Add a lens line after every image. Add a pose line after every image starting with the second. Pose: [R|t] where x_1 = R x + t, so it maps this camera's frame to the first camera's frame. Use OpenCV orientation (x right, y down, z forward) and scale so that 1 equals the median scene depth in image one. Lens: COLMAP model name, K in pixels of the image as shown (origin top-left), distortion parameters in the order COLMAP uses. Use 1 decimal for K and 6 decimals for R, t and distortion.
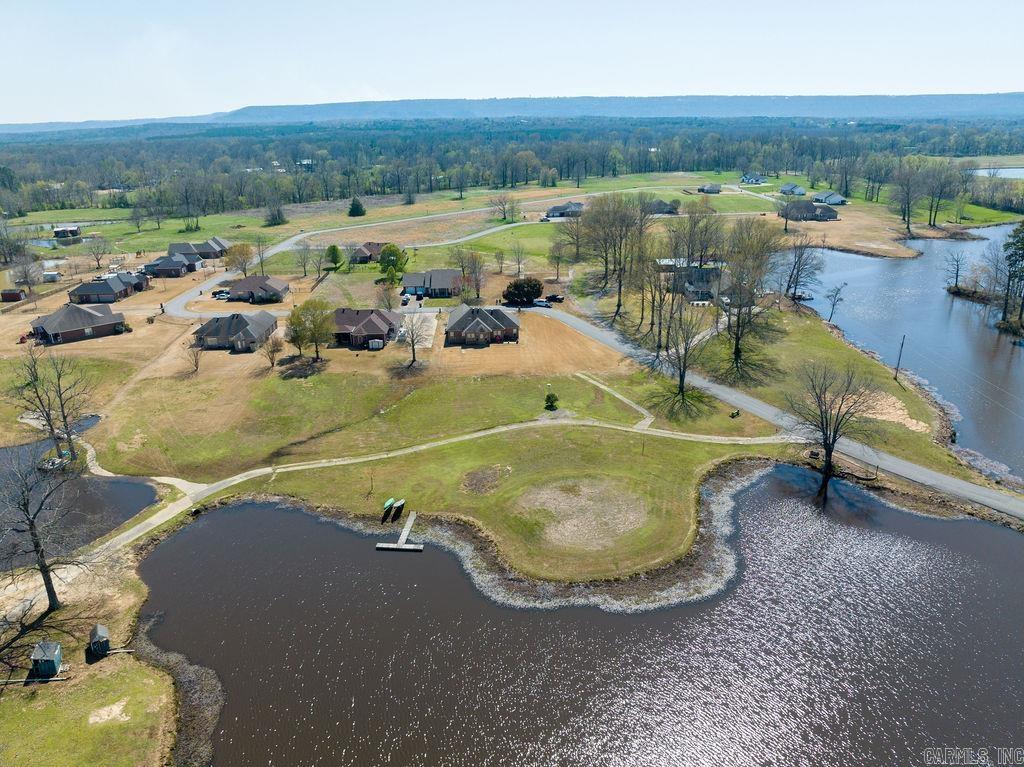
lens RADIAL K [[701.1, 0, 512.0], [0, 701.1, 383.5], [0, 0, 1]] dist [-0.029429, 0.001619]
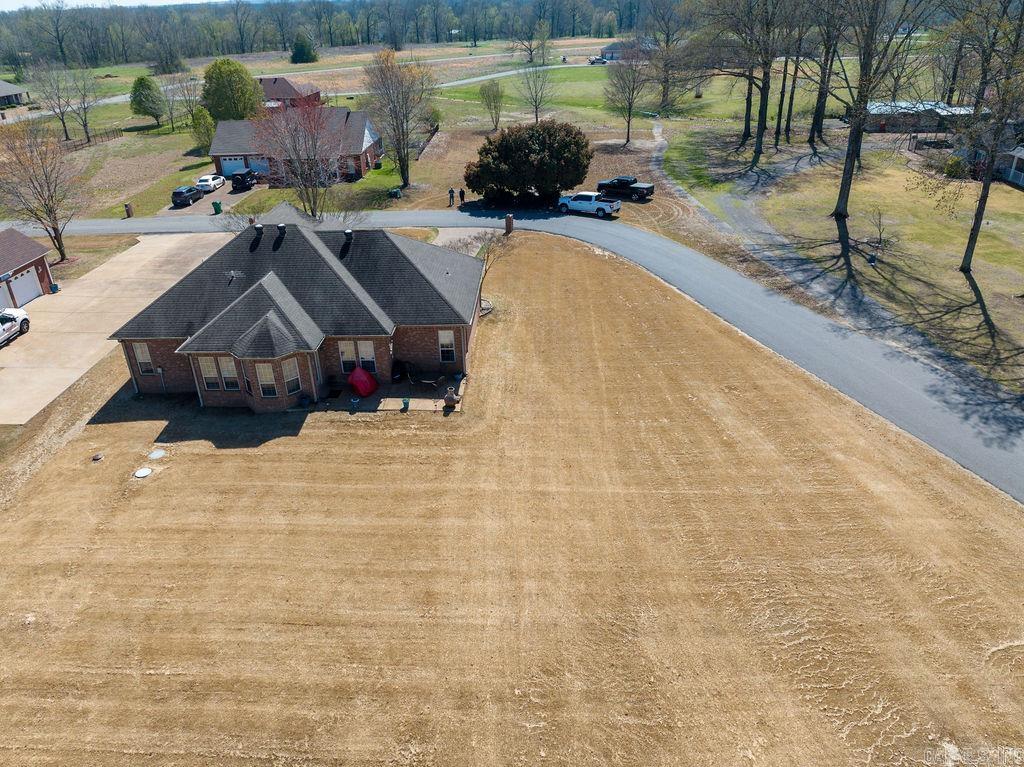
lens RADIAL K [[701.1, 0, 512.0], [0, 701.1, 383.5], [0, 0, 1]] dist [-0.029429, 0.001619]
pose [[0.997843, 0.025028, -0.060691, 0.023773], [-0.016603, 0.990631, 0.135551, -0.059041], [0.063515, -0.134251, 0.988910, 0.519987]]
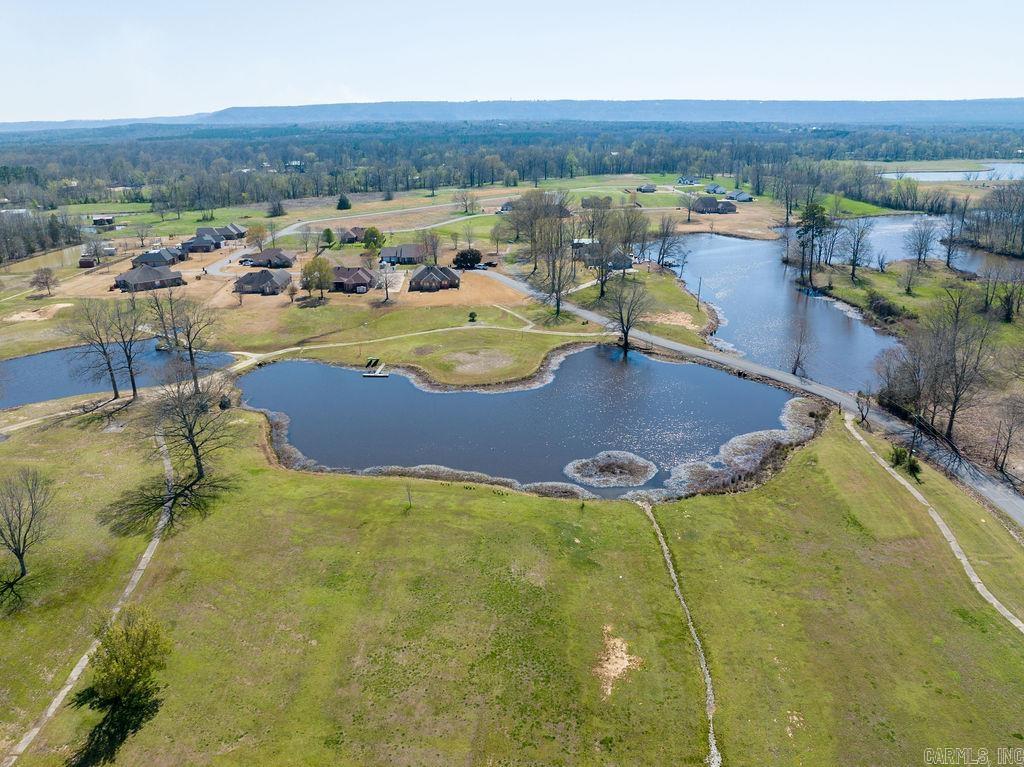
lens RADIAL K [[701.1, 0, 512.0], [0, 701.1, 383.5], [0, 0, 1]] dist [-0.029429, 0.001619]
pose [[0.999709, -0.001621, 0.024088, 0.054665], [0.001675, 0.999996, -0.002224, 0.092551], [-0.024085, 0.002264, 0.999707, -0.303264]]
